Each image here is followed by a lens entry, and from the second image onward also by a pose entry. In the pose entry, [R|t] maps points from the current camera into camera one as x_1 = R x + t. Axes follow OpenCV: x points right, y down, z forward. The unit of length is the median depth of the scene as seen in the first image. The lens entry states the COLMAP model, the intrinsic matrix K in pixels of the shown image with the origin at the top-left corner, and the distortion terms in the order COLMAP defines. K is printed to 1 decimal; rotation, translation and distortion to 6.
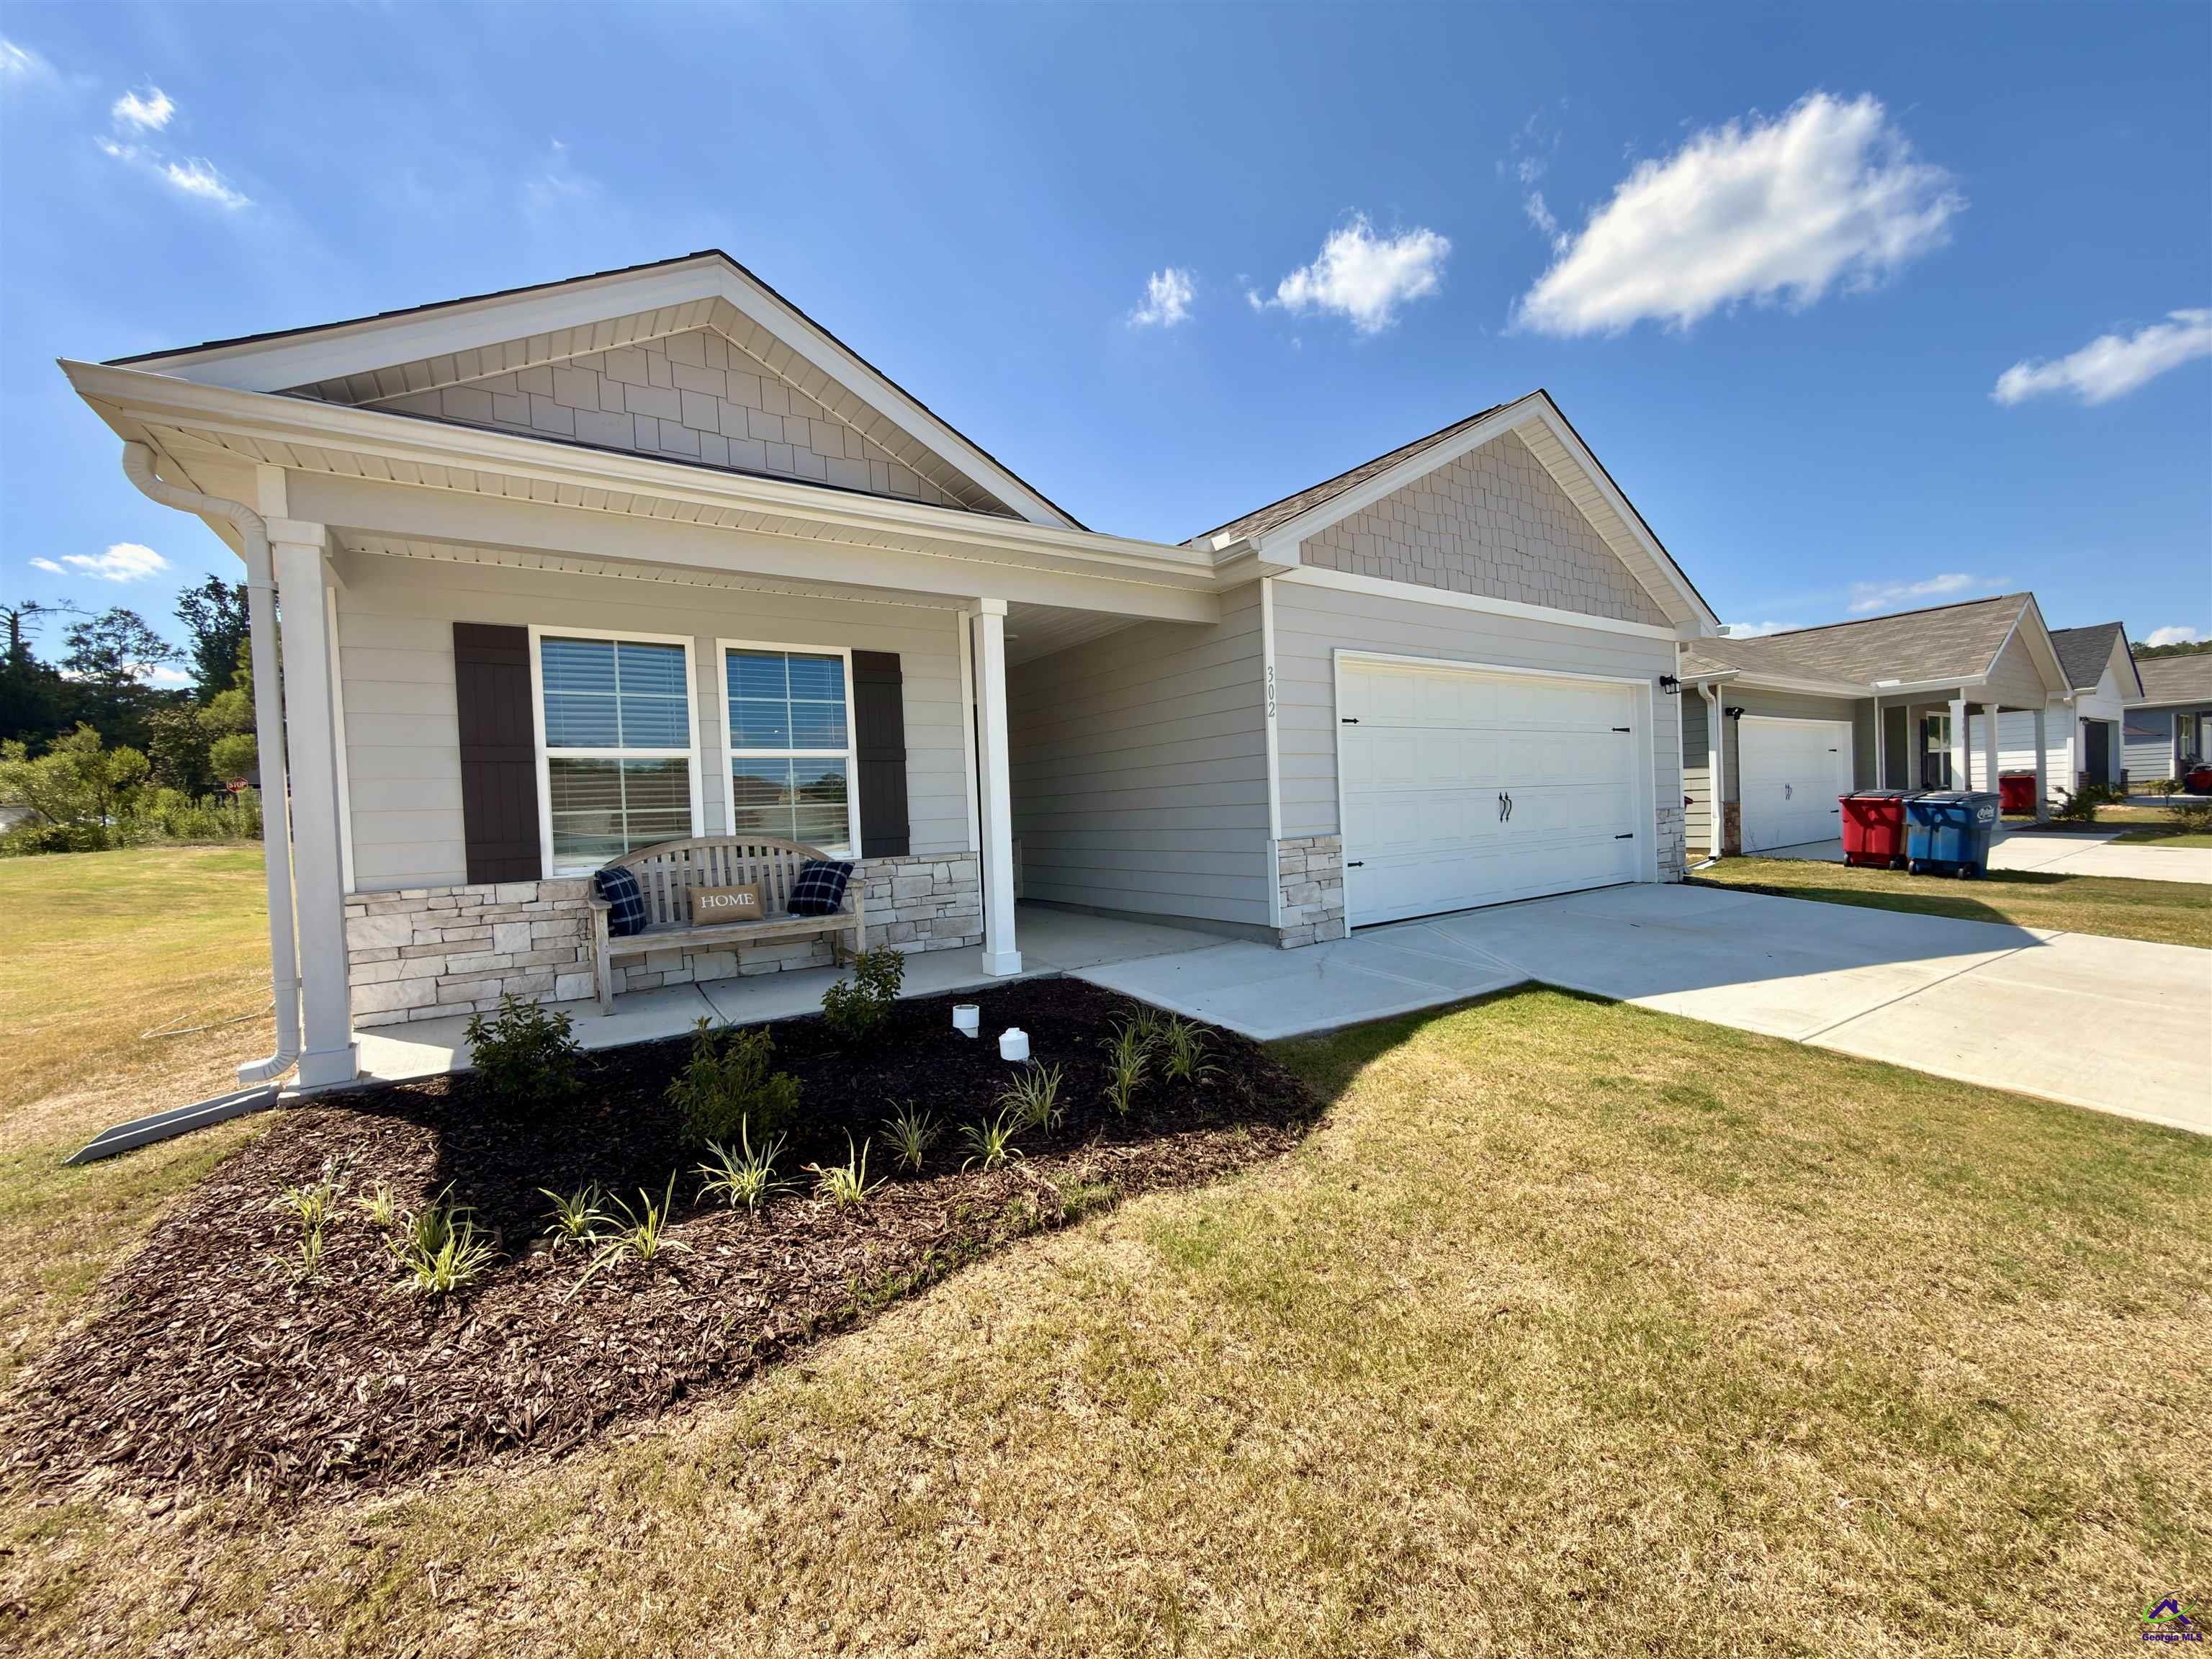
lens RADIAL K [[882.6, 0, 1101.8], [0, 882.6, 828.7], [0, 0, 1]] dist [-0.000375, -0.000095]
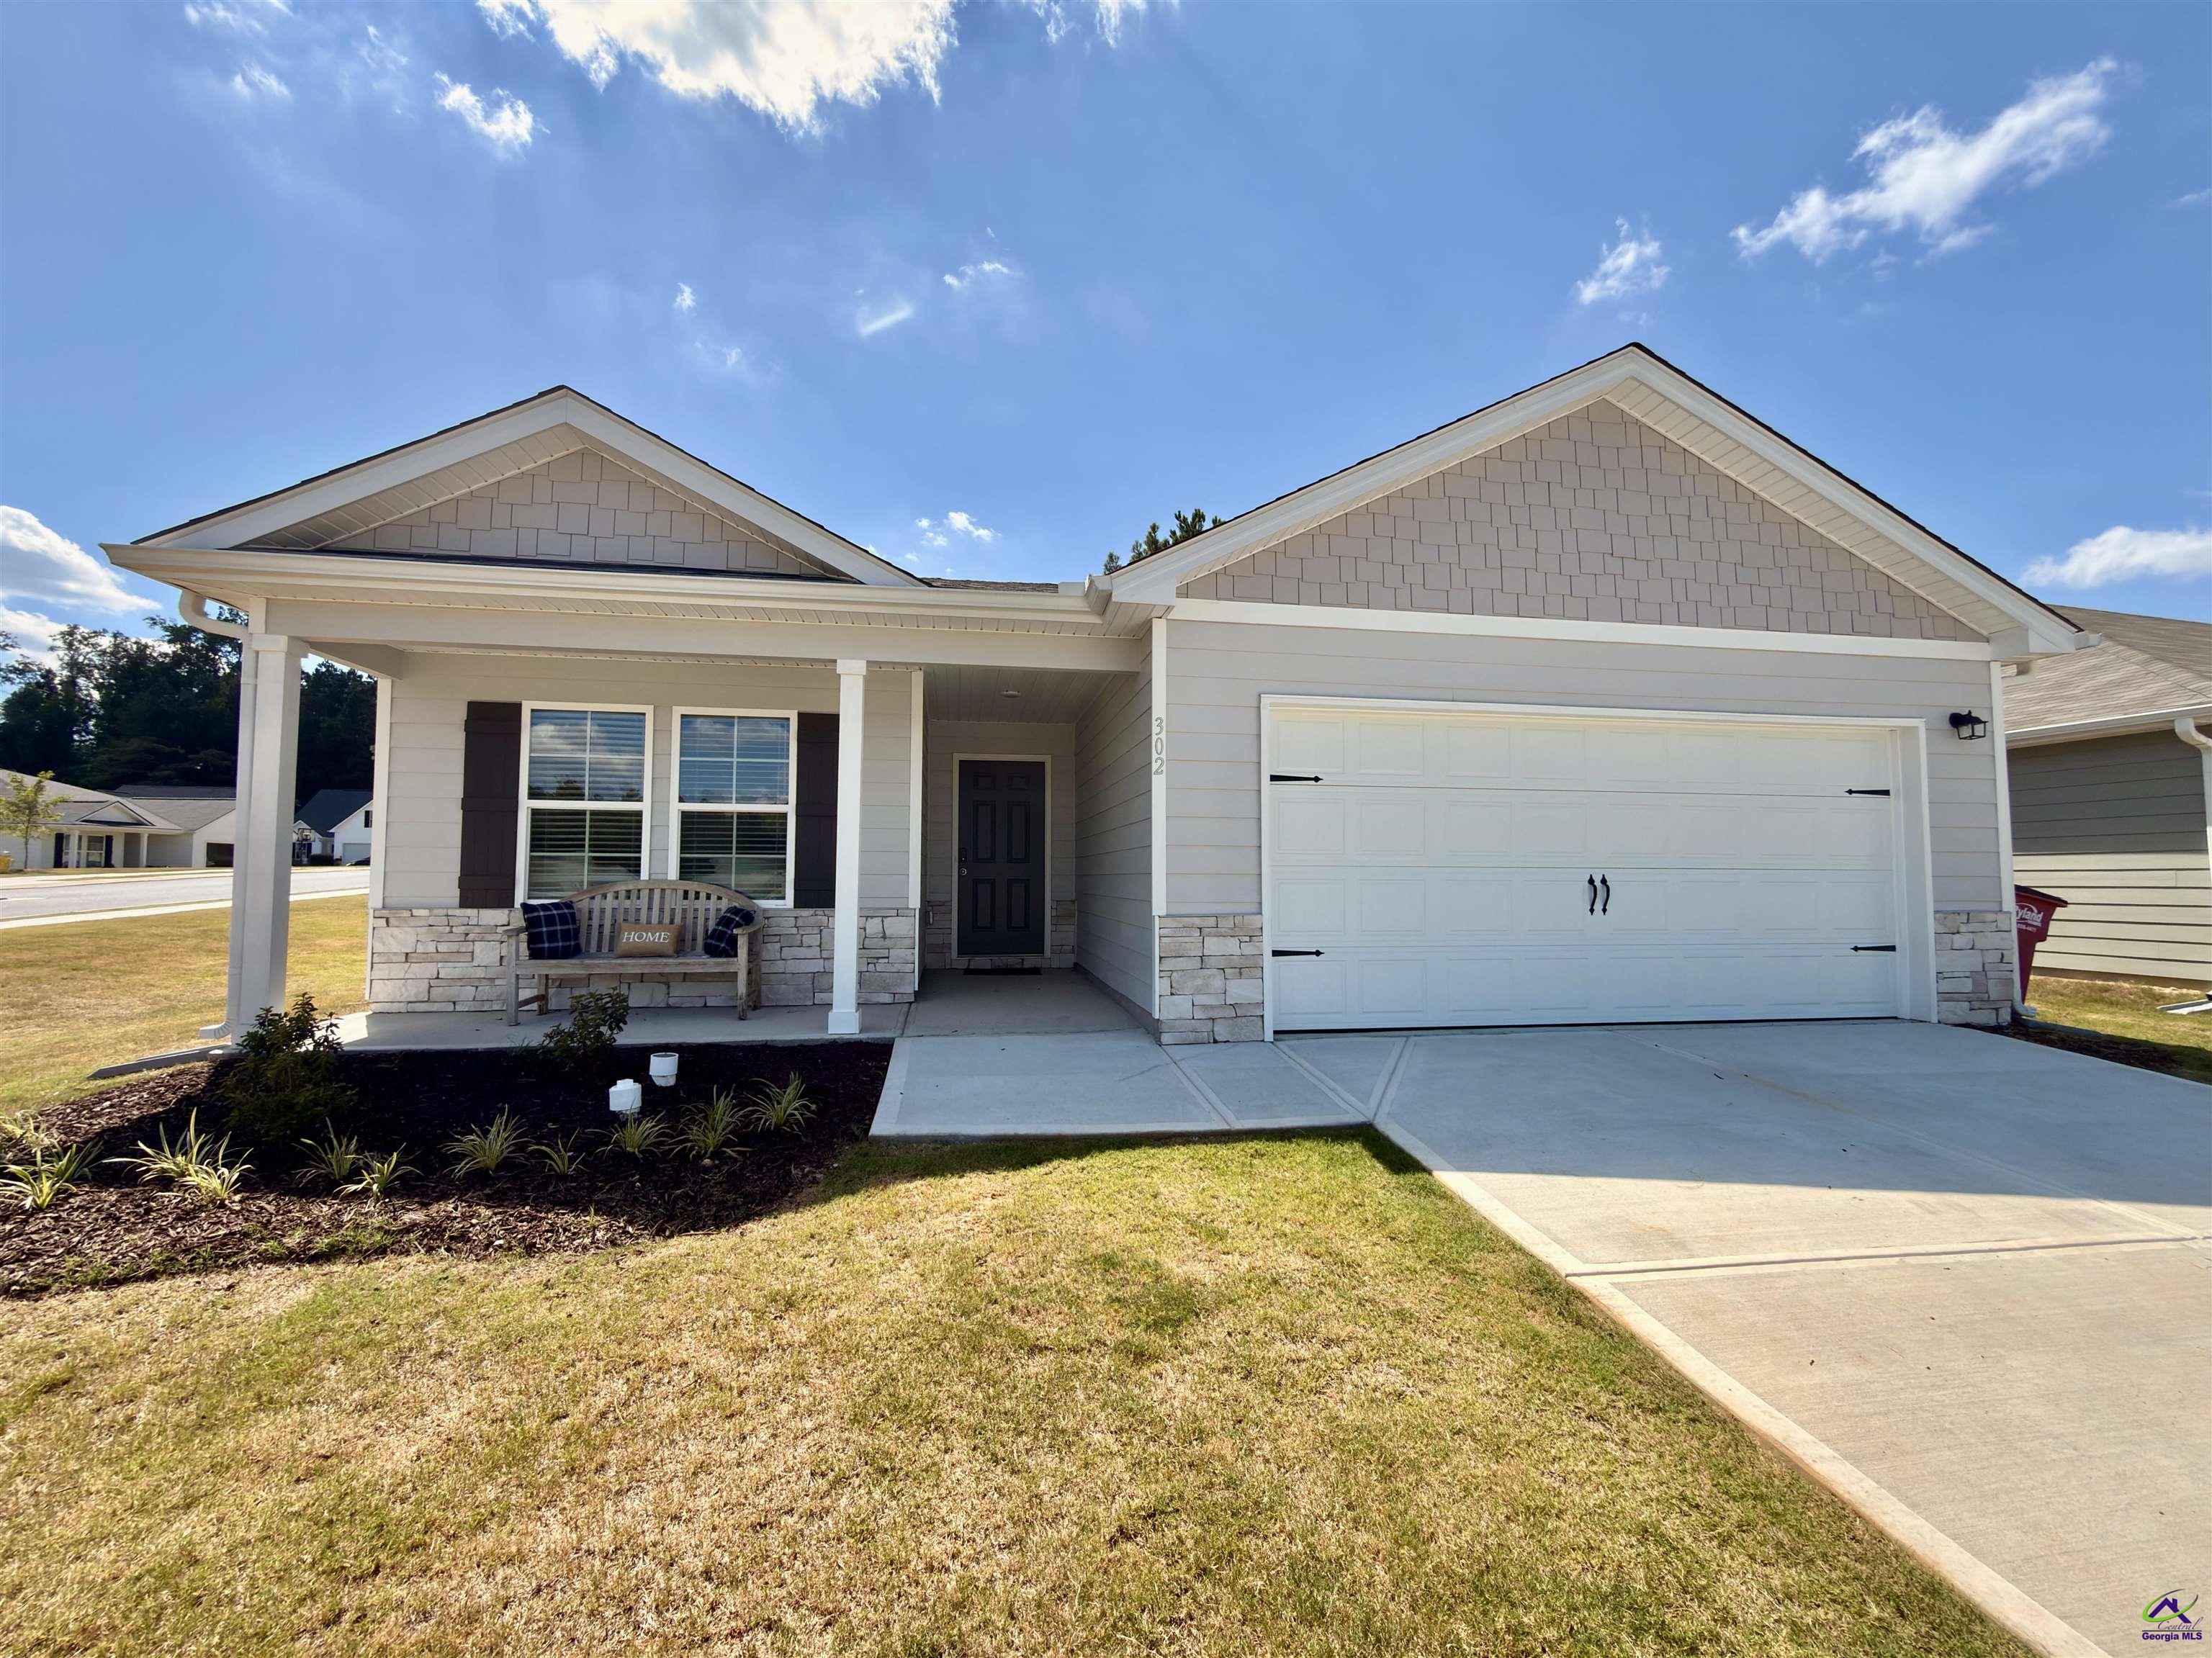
lens RADIAL K [[915.0, 0, 1106.0], [0, 915.0, 829.0], [0, 0, 1]] dist [0.001093, 0.000181]
pose [[0.905650, 0.025036, -0.423286, 0.586923], [-0.052360, 0.997218, -0.053045, -0.024353], [0.420781, 0.070204, 0.904442, 0.178610]]
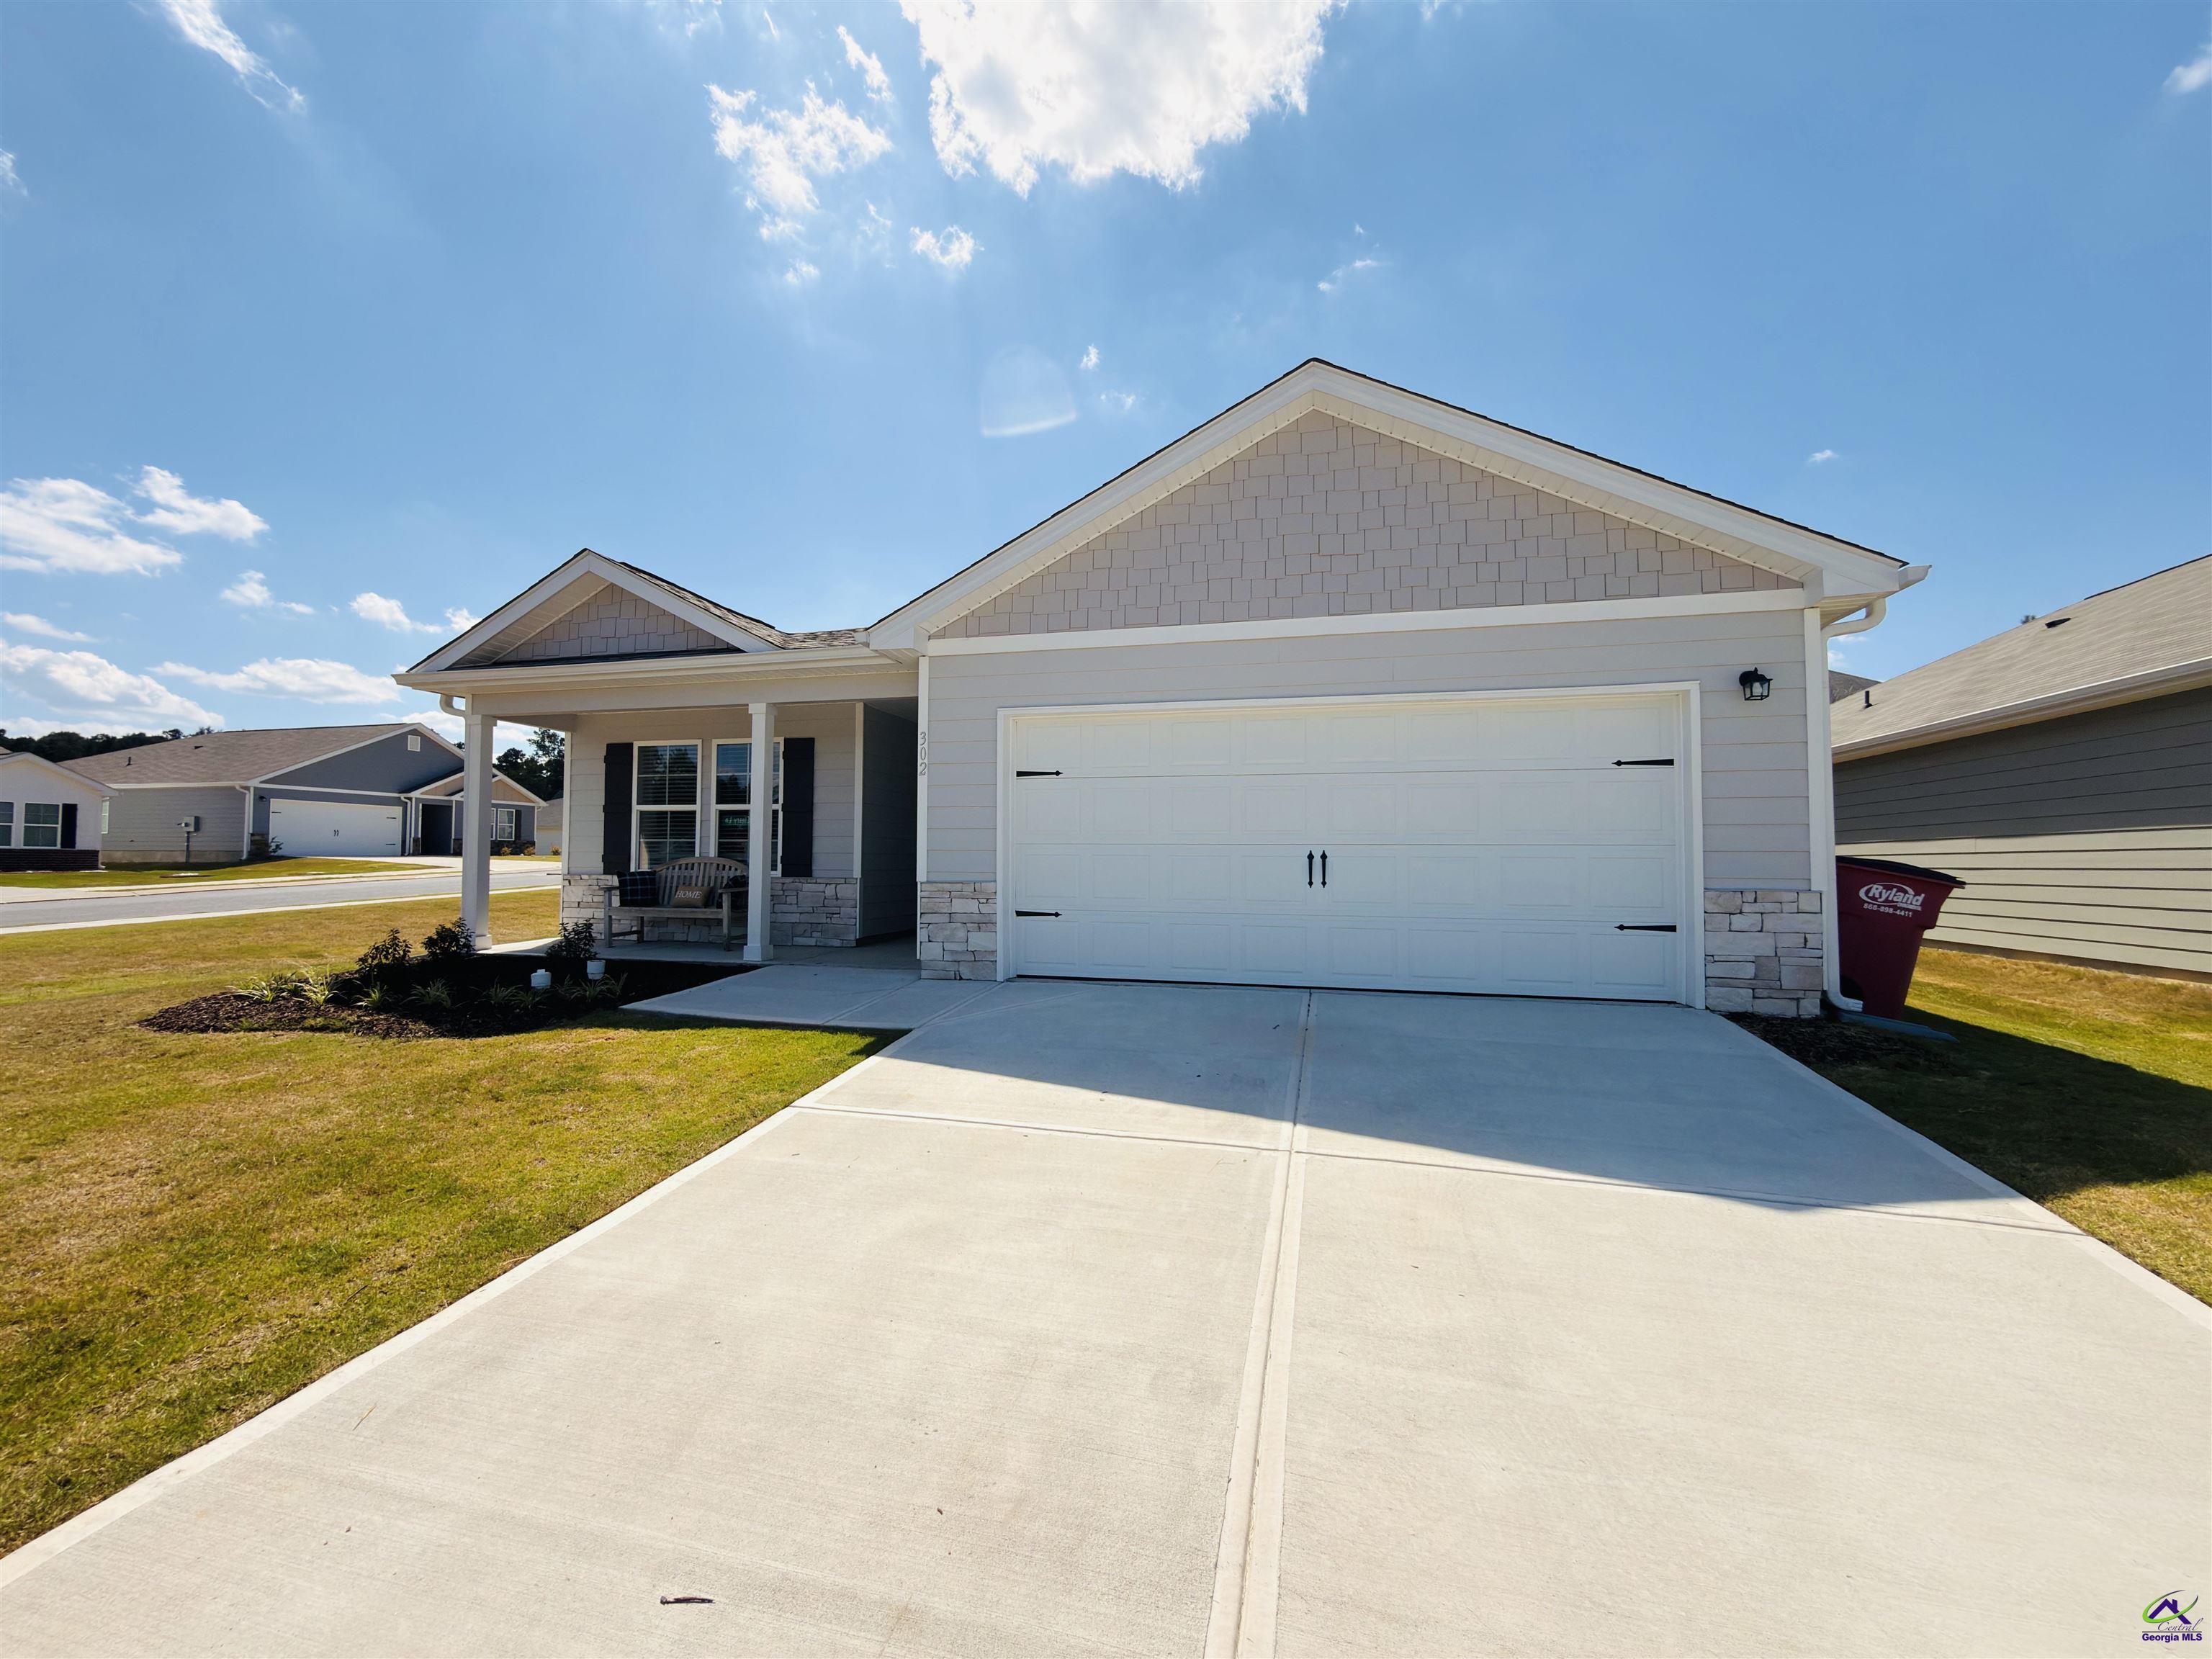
lens RADIAL K [[879.0, 0, 1105.7], [0, 879.0, 832.1], [0, 0, 1]] dist [0.001765, 0.000206]
pose [[0.664525, 0.021166, -0.746966, 1.343325], [-0.051341, 0.998530, -0.017381, -0.049254], [0.745500, 0.049900, 0.664635, 0.461311]]
